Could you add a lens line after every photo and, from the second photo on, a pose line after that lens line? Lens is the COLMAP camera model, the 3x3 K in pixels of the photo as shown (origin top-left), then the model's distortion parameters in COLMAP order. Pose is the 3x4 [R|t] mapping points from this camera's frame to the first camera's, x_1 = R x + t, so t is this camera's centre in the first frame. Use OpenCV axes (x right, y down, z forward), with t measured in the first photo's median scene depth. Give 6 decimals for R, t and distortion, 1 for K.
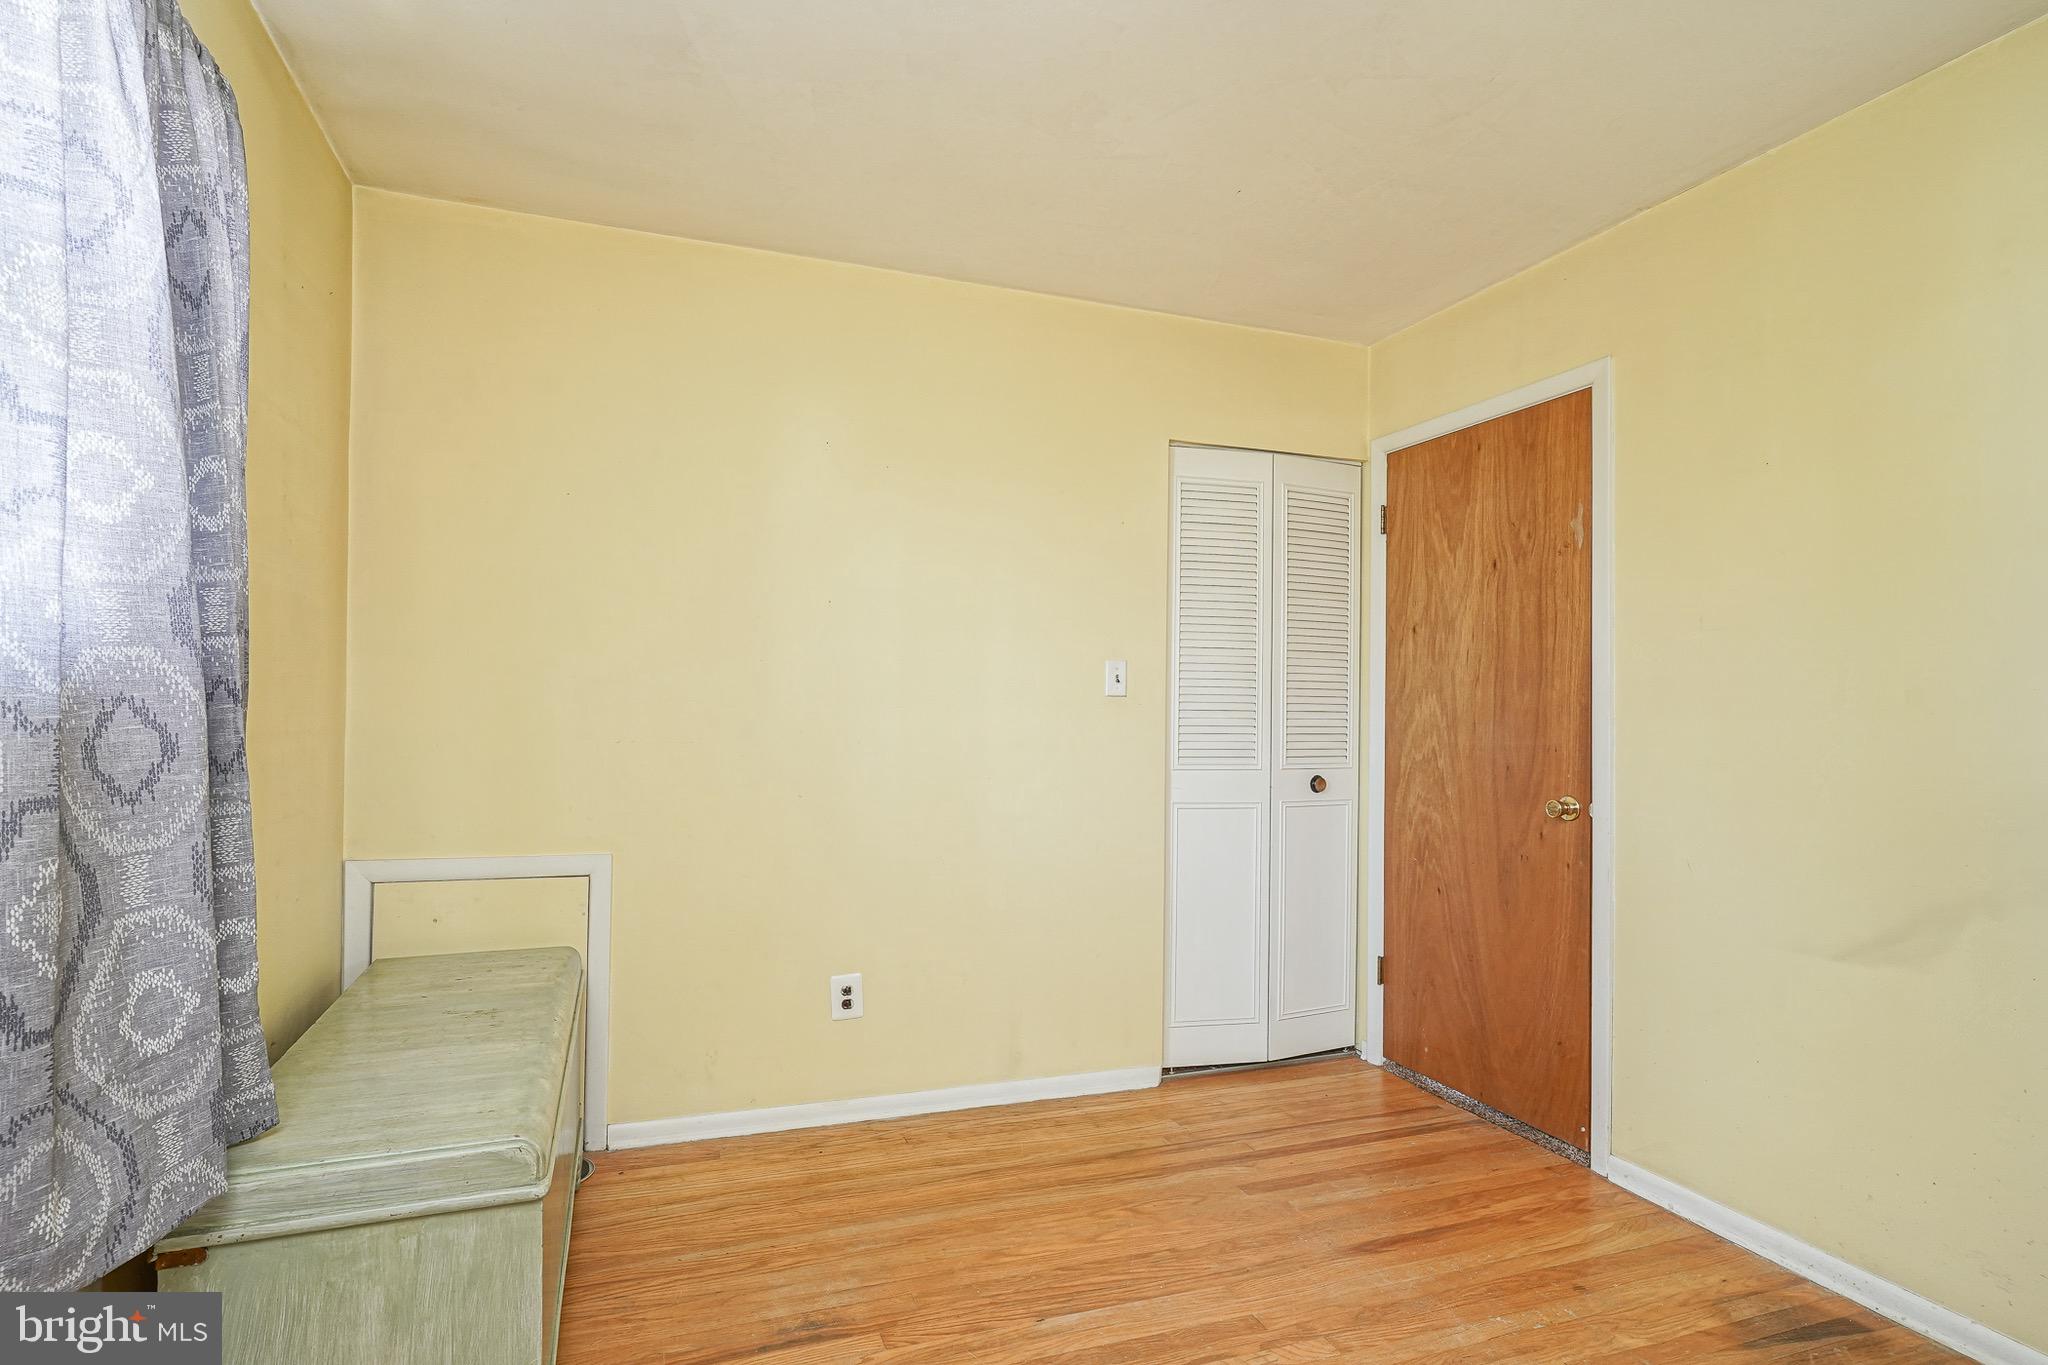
lens RADIAL K [[1006.8, 0, 1024.7], [0, 1006.8, 675.6], [0, 0, 1]] dist [-0.012937, 0.006692]
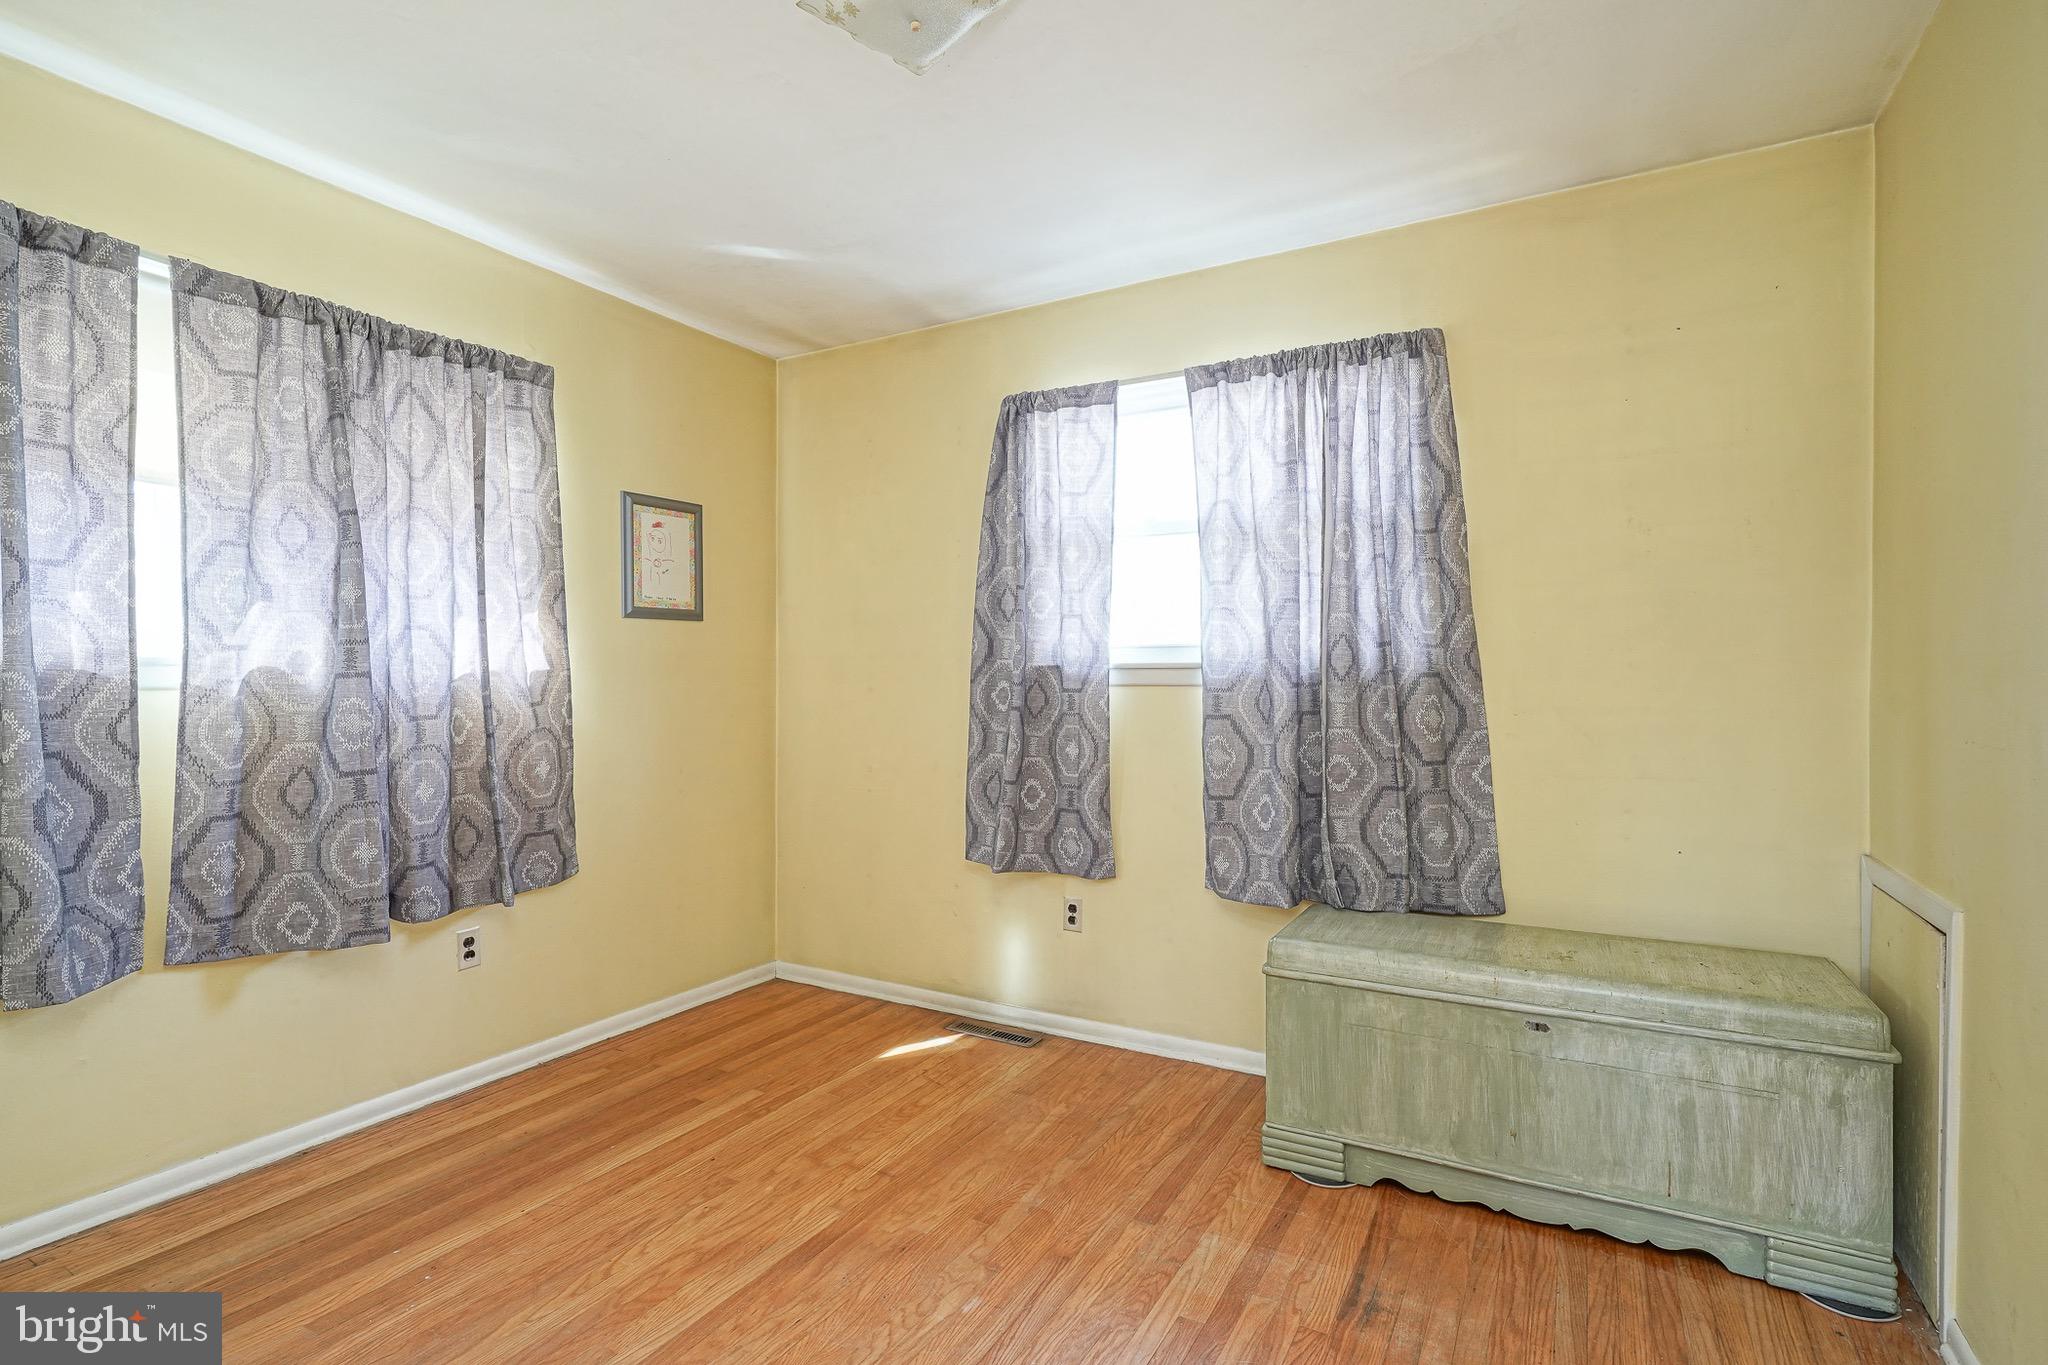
lens RADIAL K [[1006.8, 0, 1024.7], [0, 1006.8, 675.6], [0, 0, 1]] dist [-0.012937, 0.006692]
pose [[-0.769224, -0.011521, -0.638875, 0.720136], [0.005741, 0.999672, -0.024940, 0.041904], [0.638953, -0.022853, -0.768906, 1.606459]]
